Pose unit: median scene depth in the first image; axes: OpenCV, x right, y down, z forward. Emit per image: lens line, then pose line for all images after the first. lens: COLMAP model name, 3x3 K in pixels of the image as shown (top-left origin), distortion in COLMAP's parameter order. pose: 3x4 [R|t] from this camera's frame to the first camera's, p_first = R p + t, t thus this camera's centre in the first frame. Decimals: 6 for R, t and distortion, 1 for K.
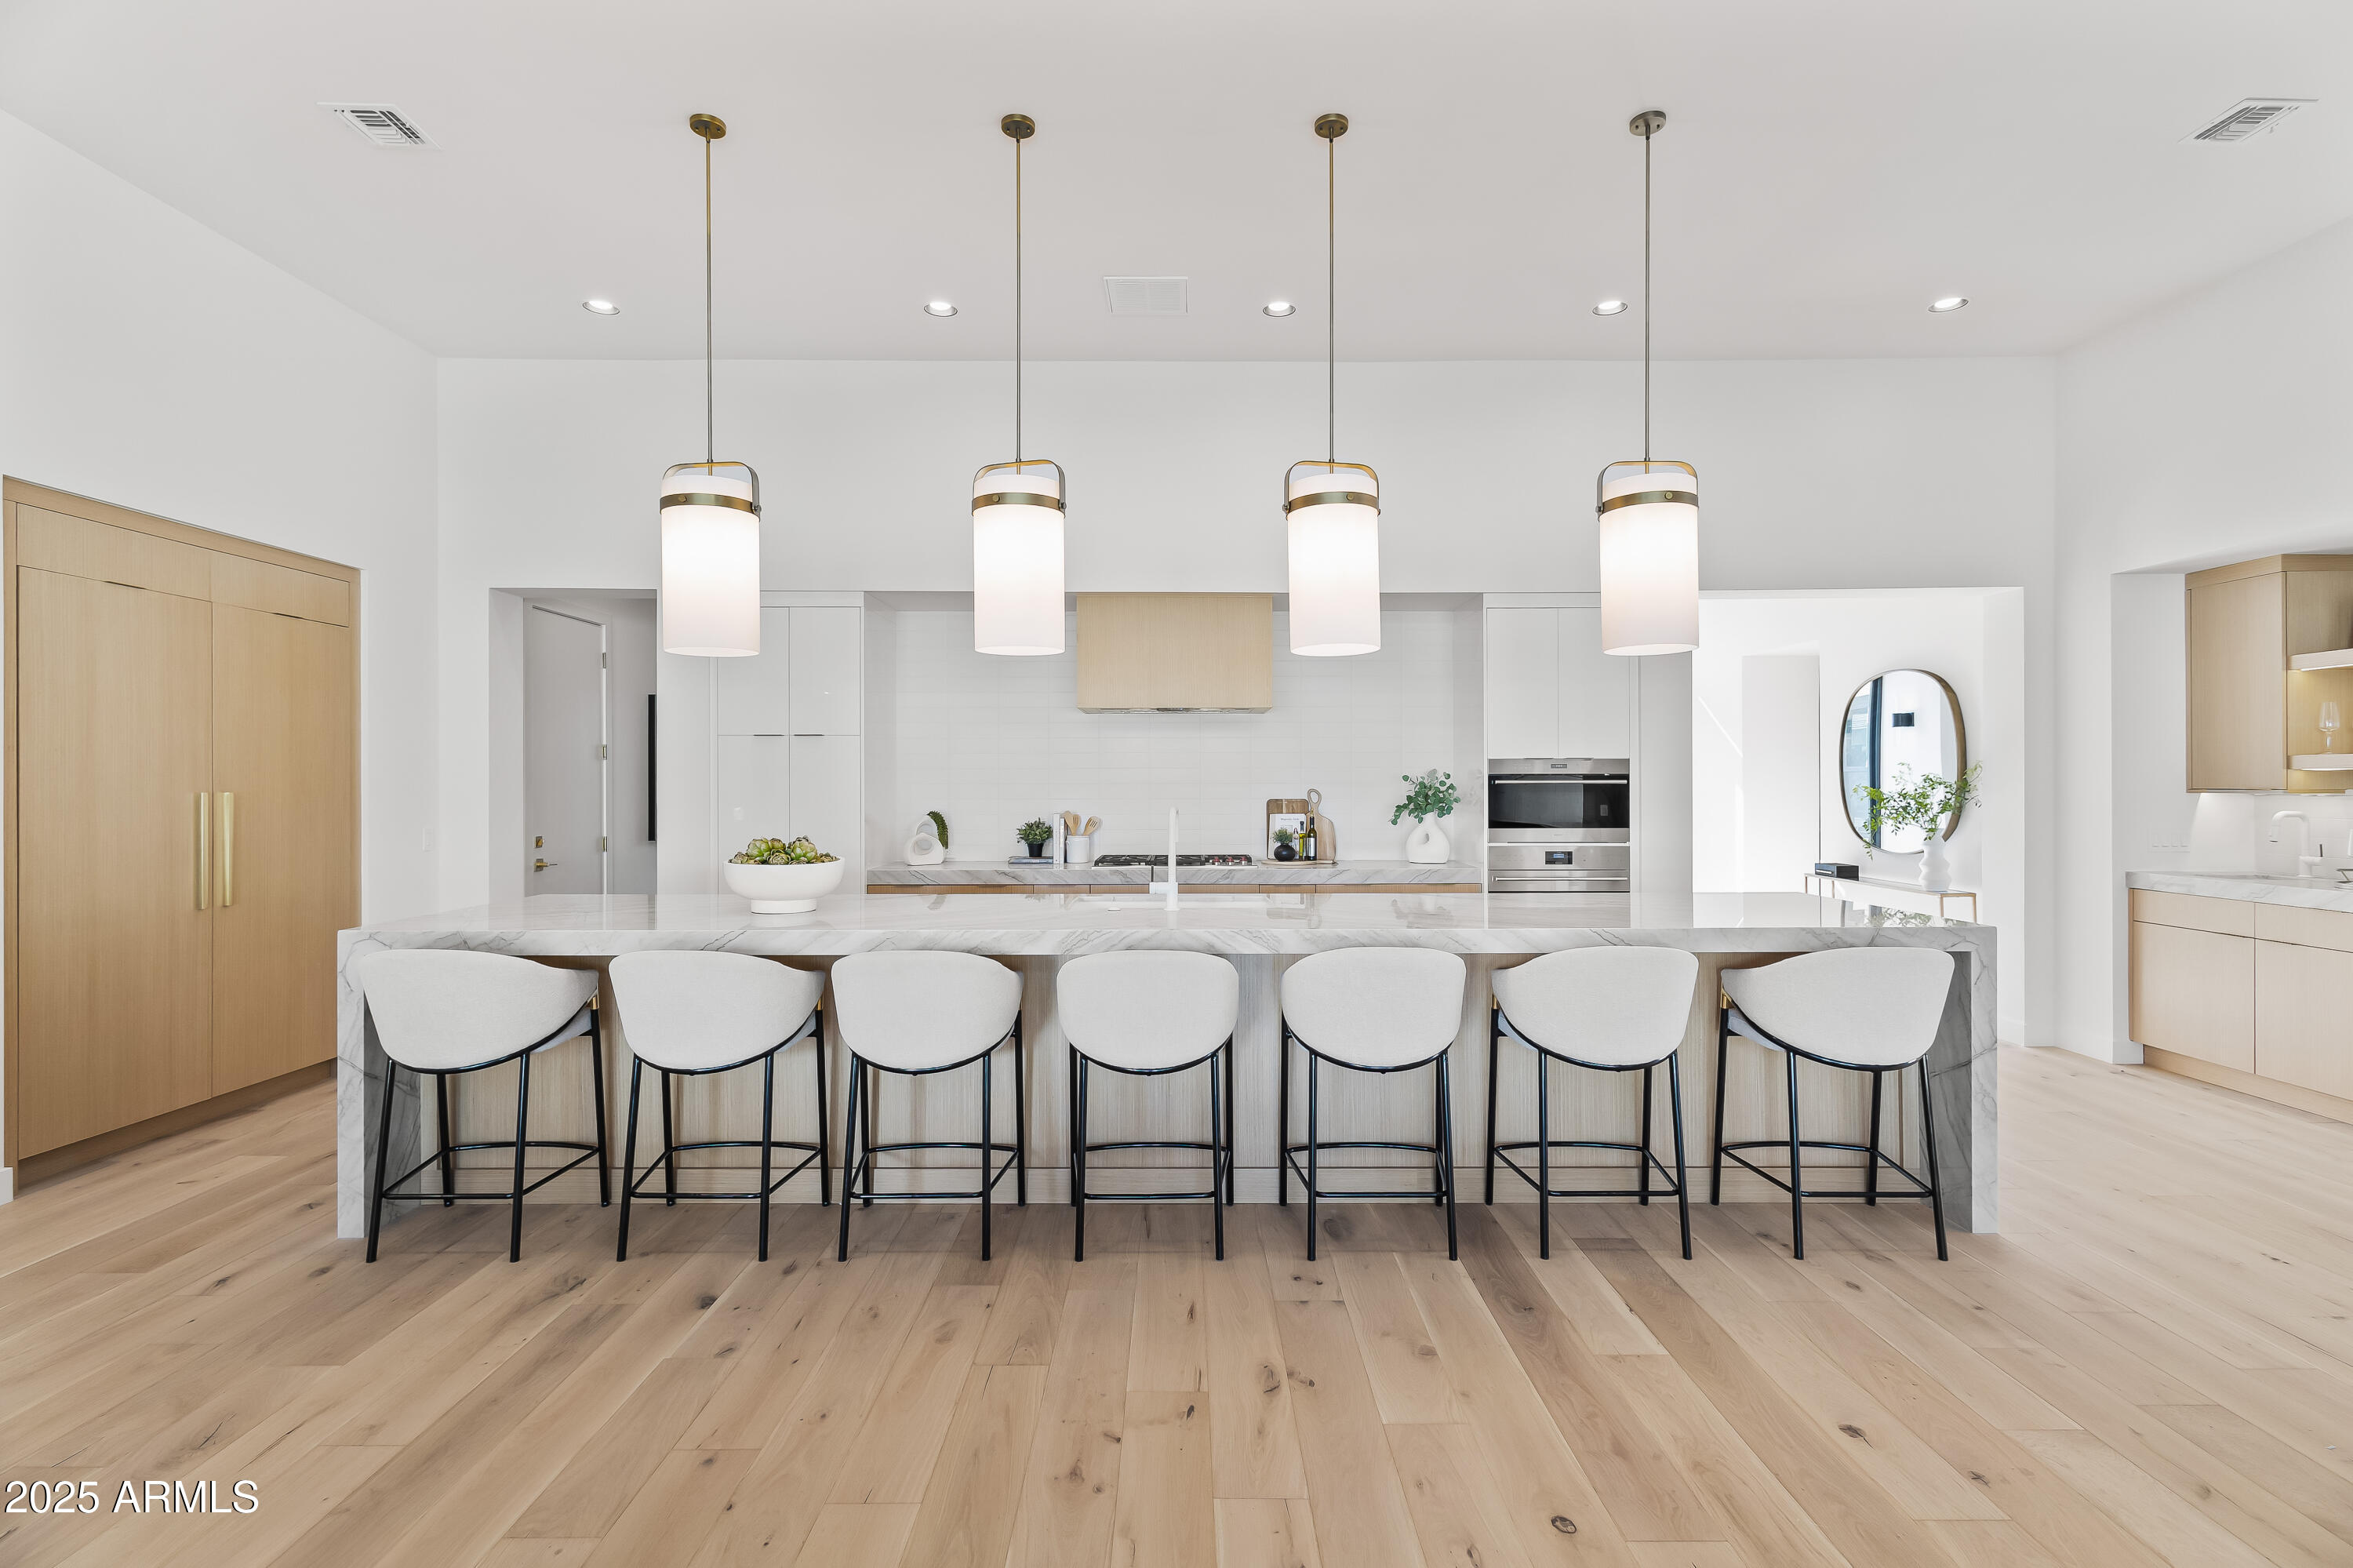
lens RADIAL K [[1122.0, 0, 1175.1], [0, 1122.0, 779.3], [0, 0, 1]] dist [0.011648, 0.000428]
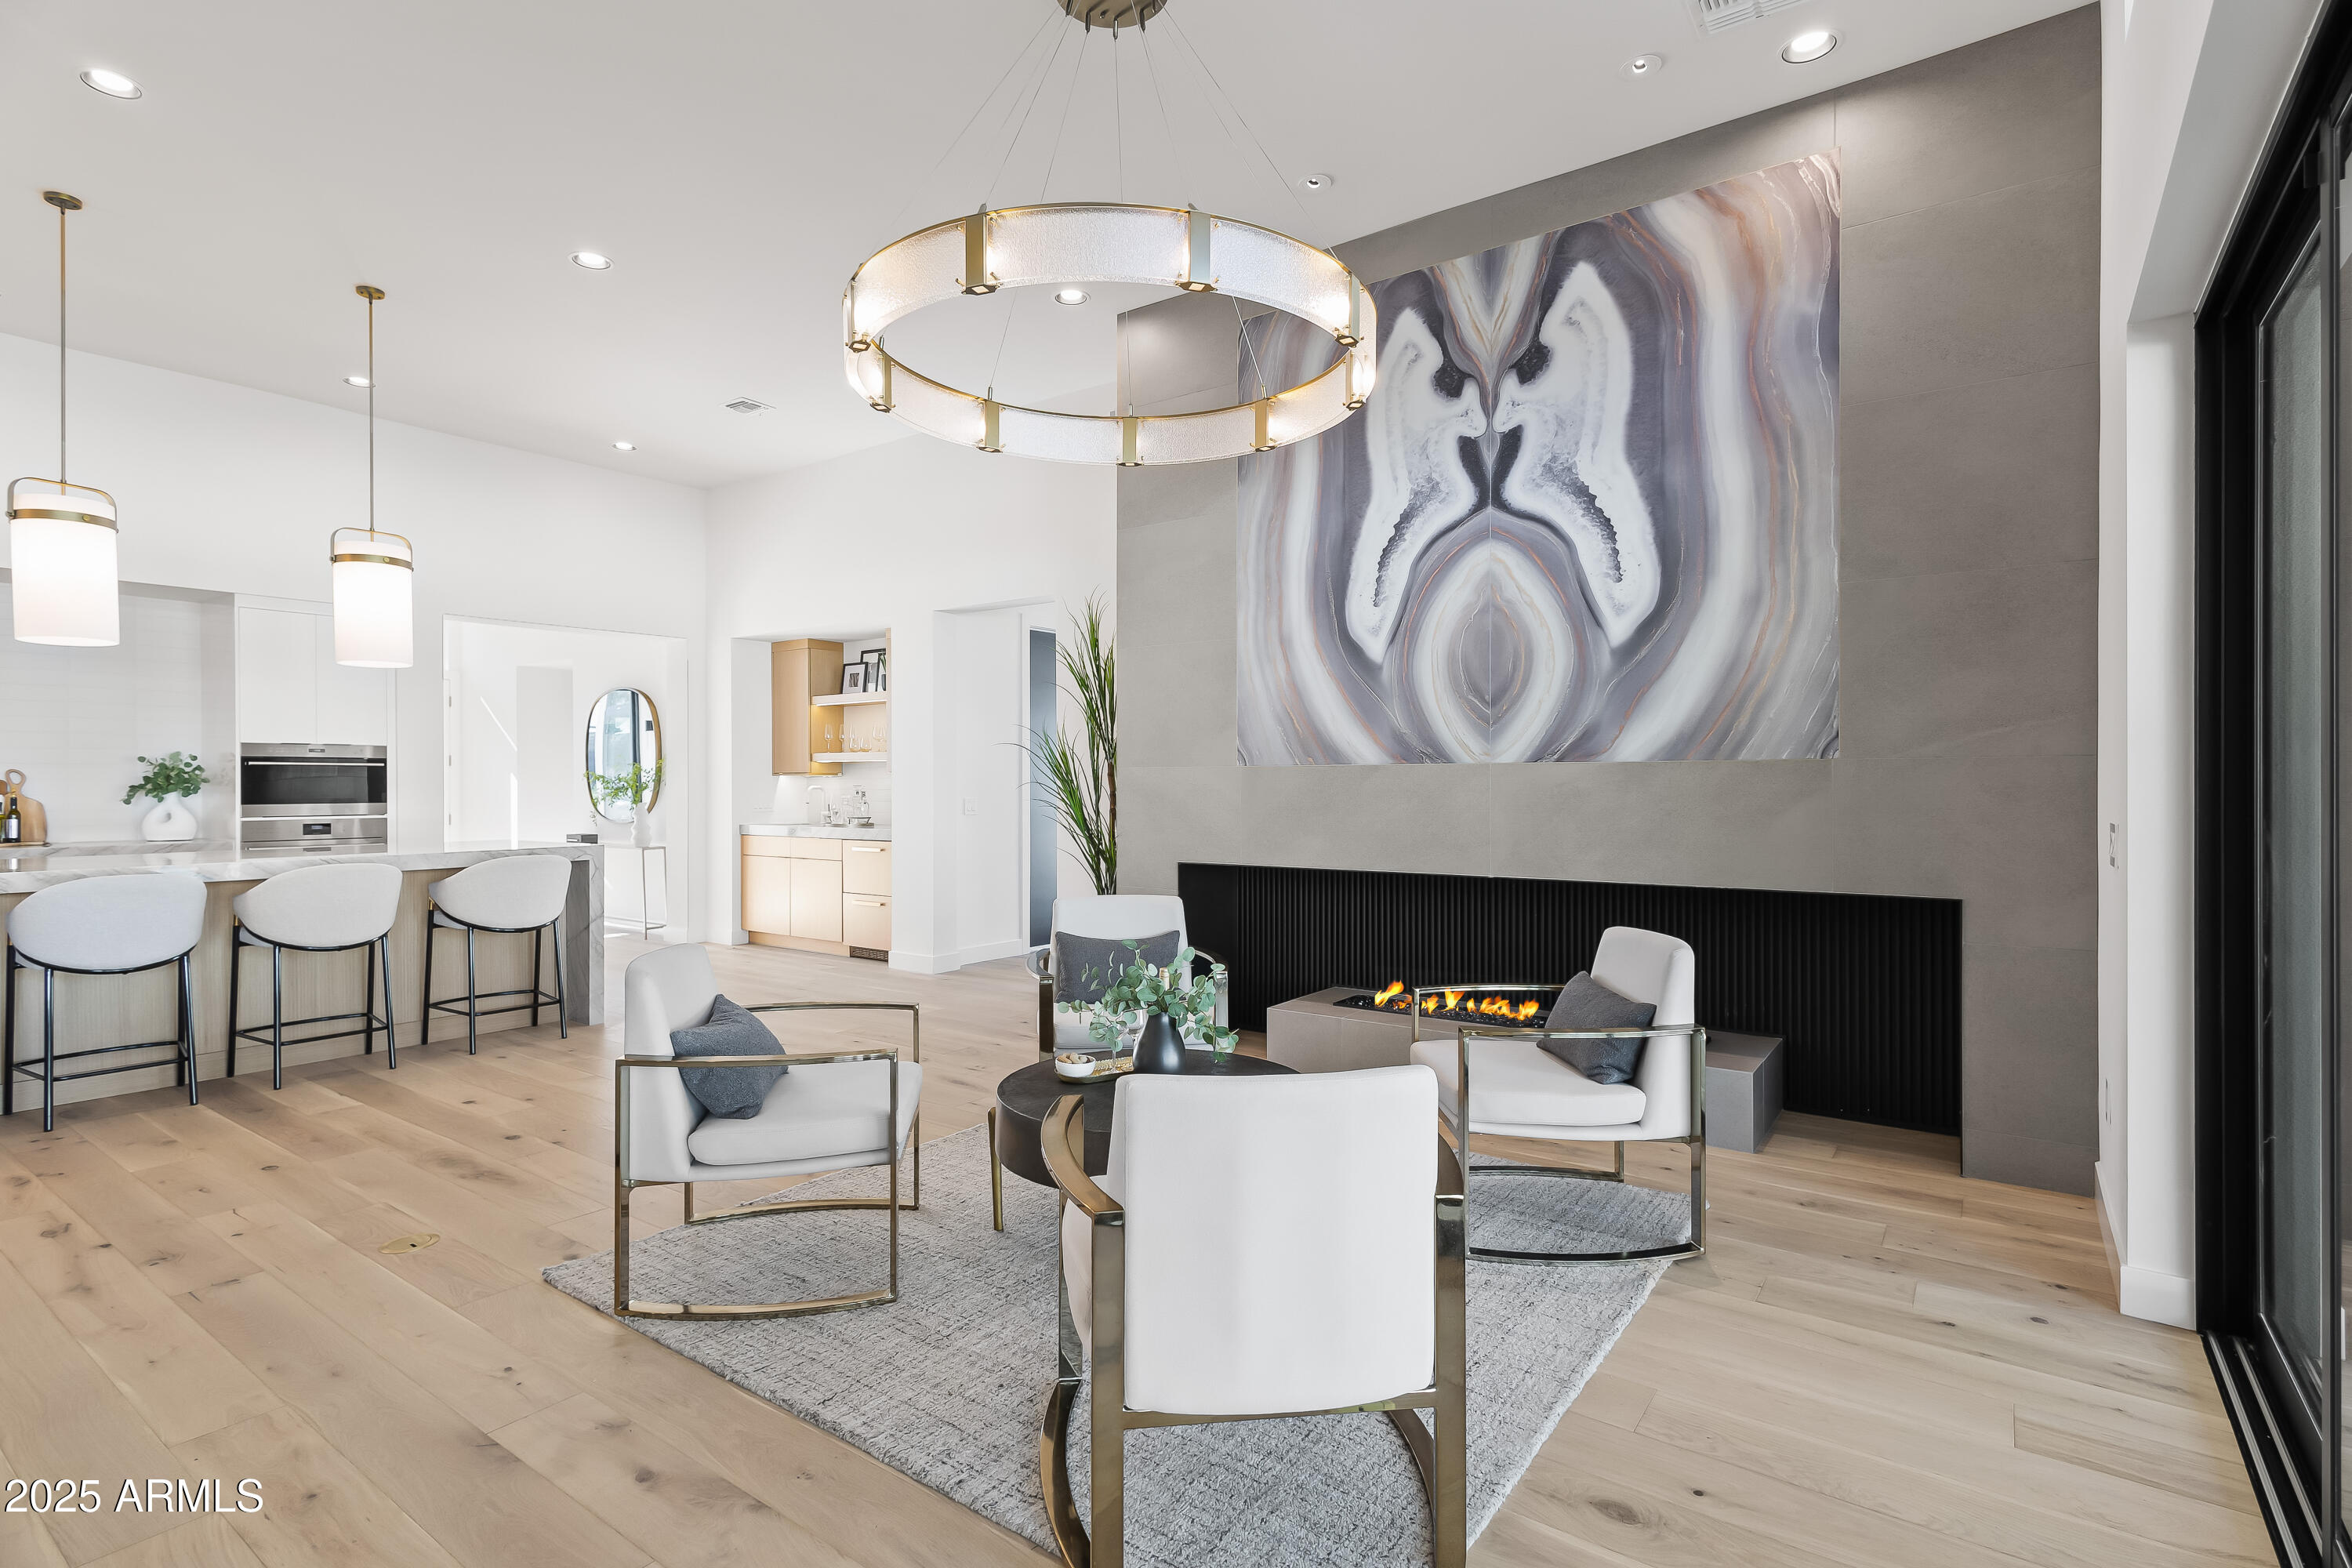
lens RADIAL K [[1131.0, 0, 1180.8], [0, 1131.0, 787.5], [0, 0, 1]] dist [0.014891, -0.007625]
pose [[0.583683, -0.001740, 0.811980, -0.120603], [-0.001565, 0.999993, 0.003268, 0.027480], [-0.811980, -0.003178, 0.583676, -0.534409]]
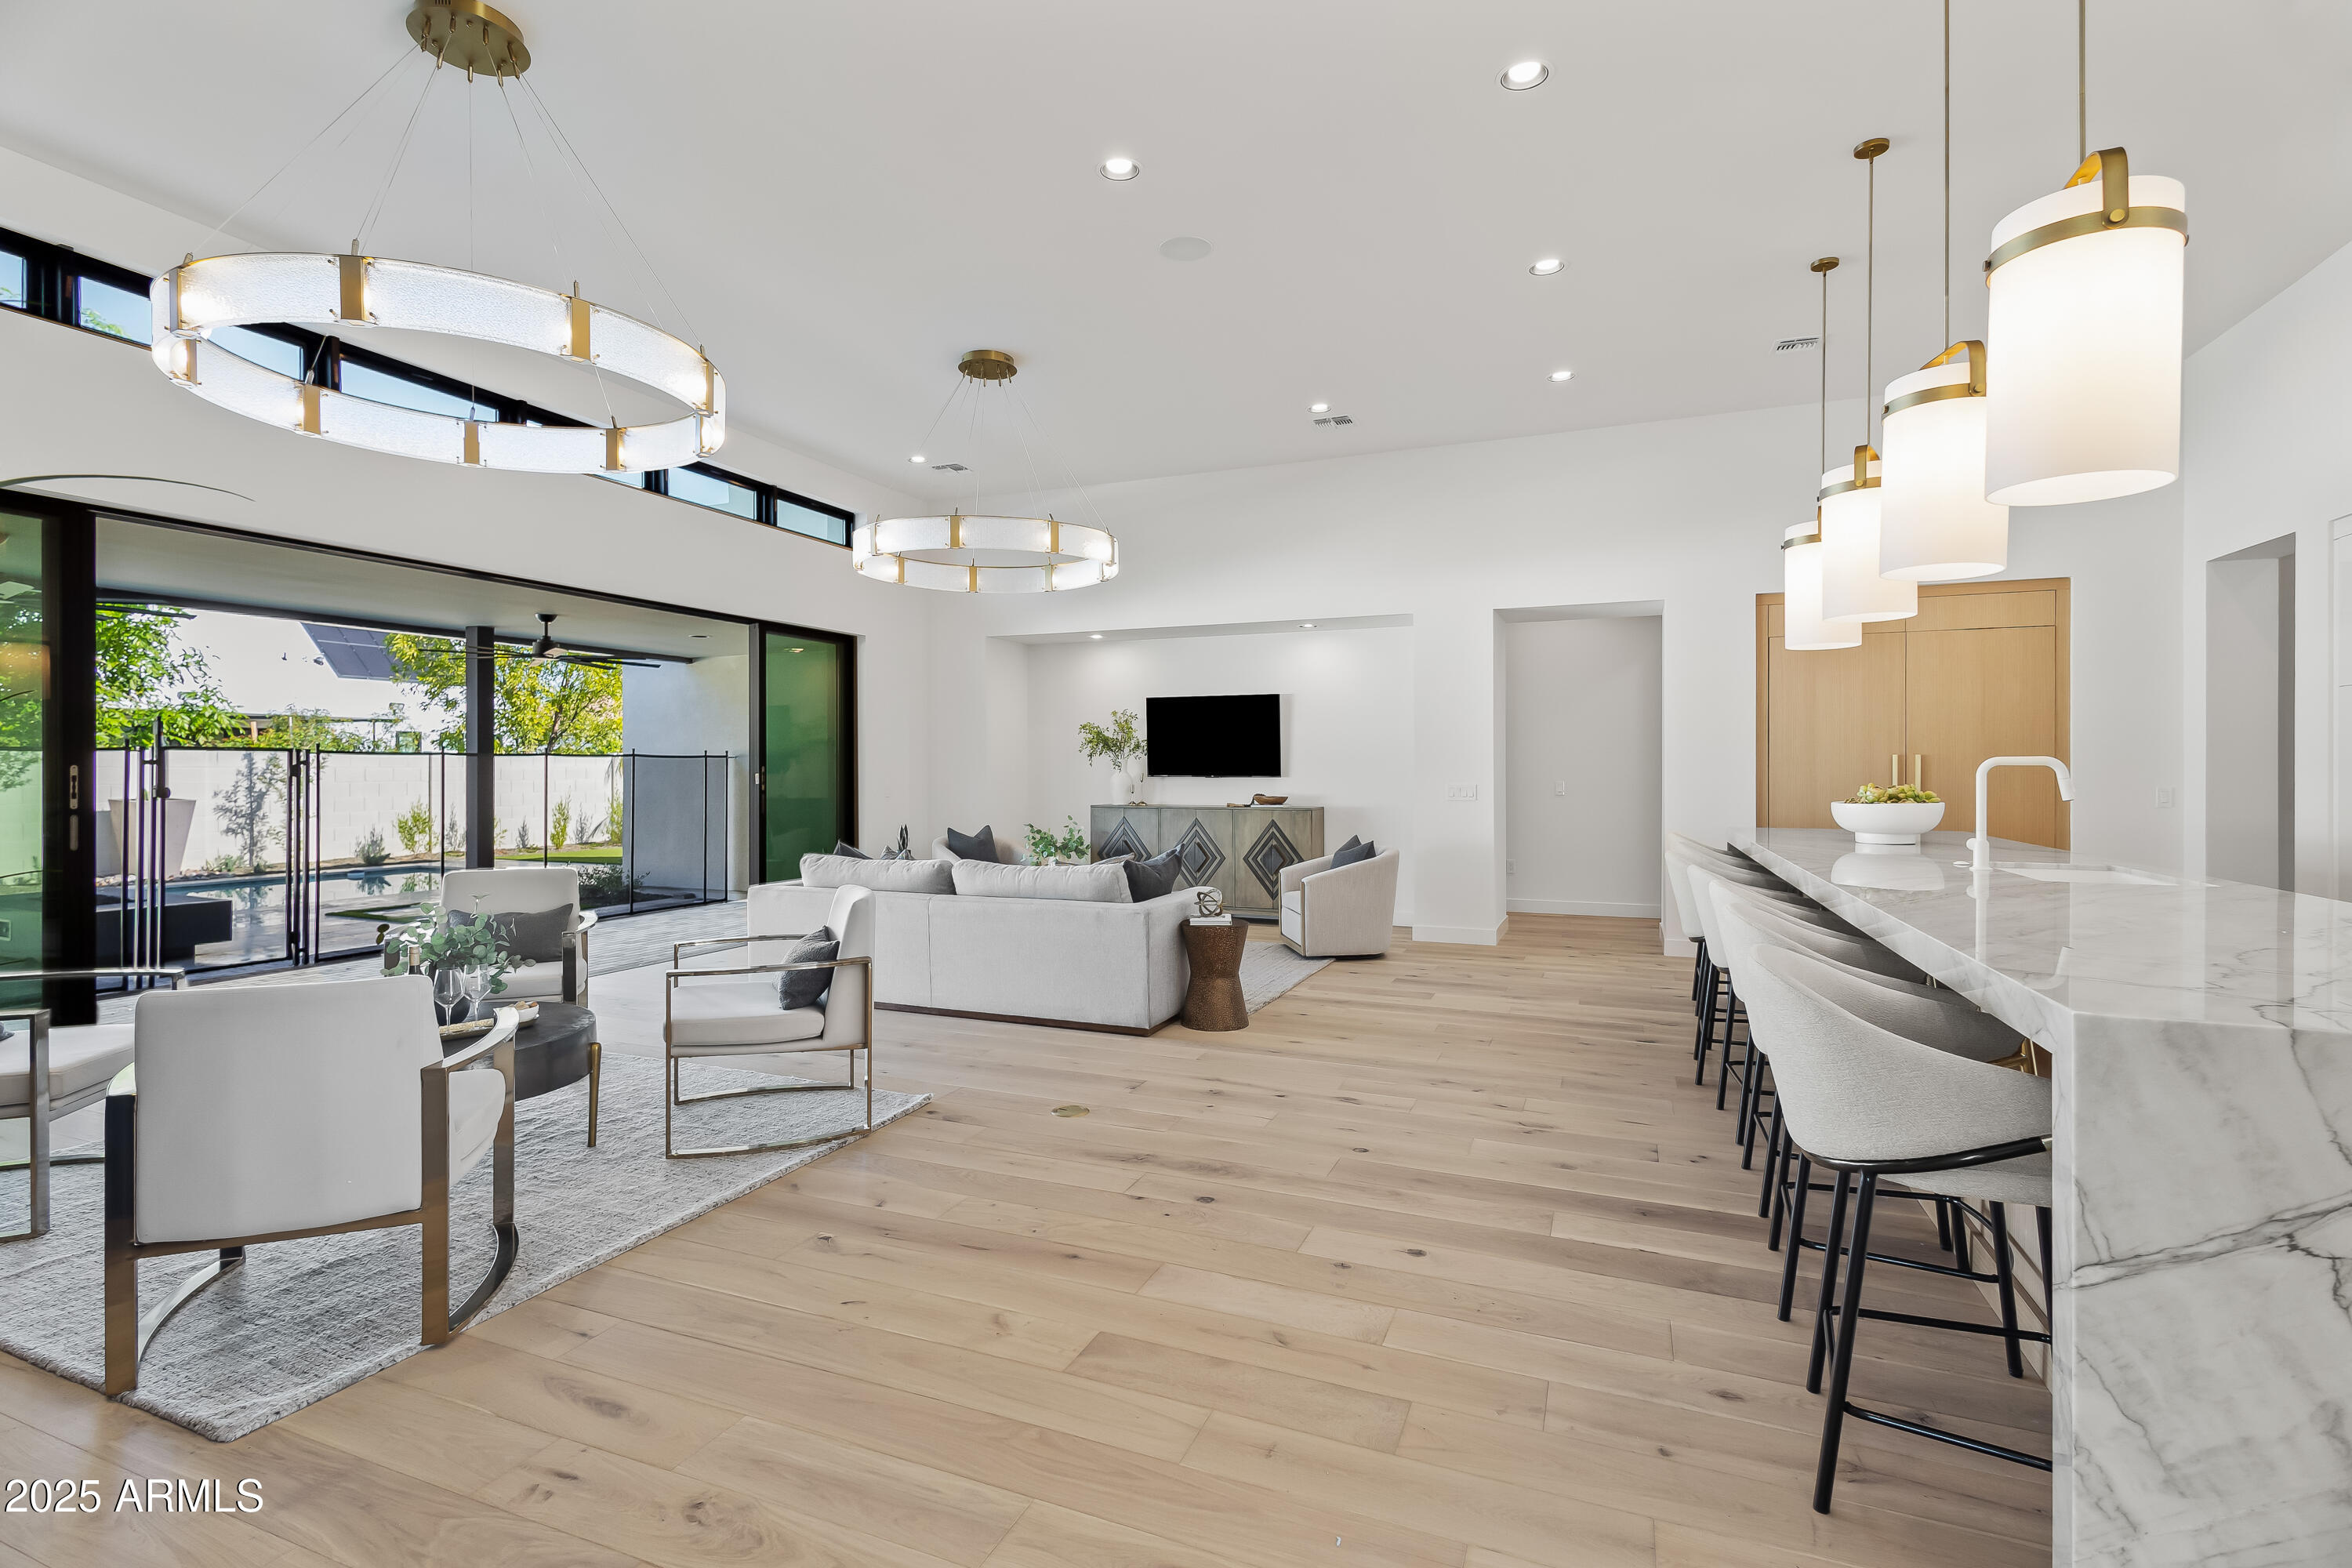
lens RADIAL K [[1103.5, 0, 1166.9], [0, 1103.5, 769.1], [0, 0, 1]] dist [0.002636, -0.000497]
pose [[-0.376790, 0.003490, -0.926292, 0.935929], [0.000875, 0.999994, 0.003412, 0.023994], [0.926298, 0.000475, -0.376790, 0.620535]]
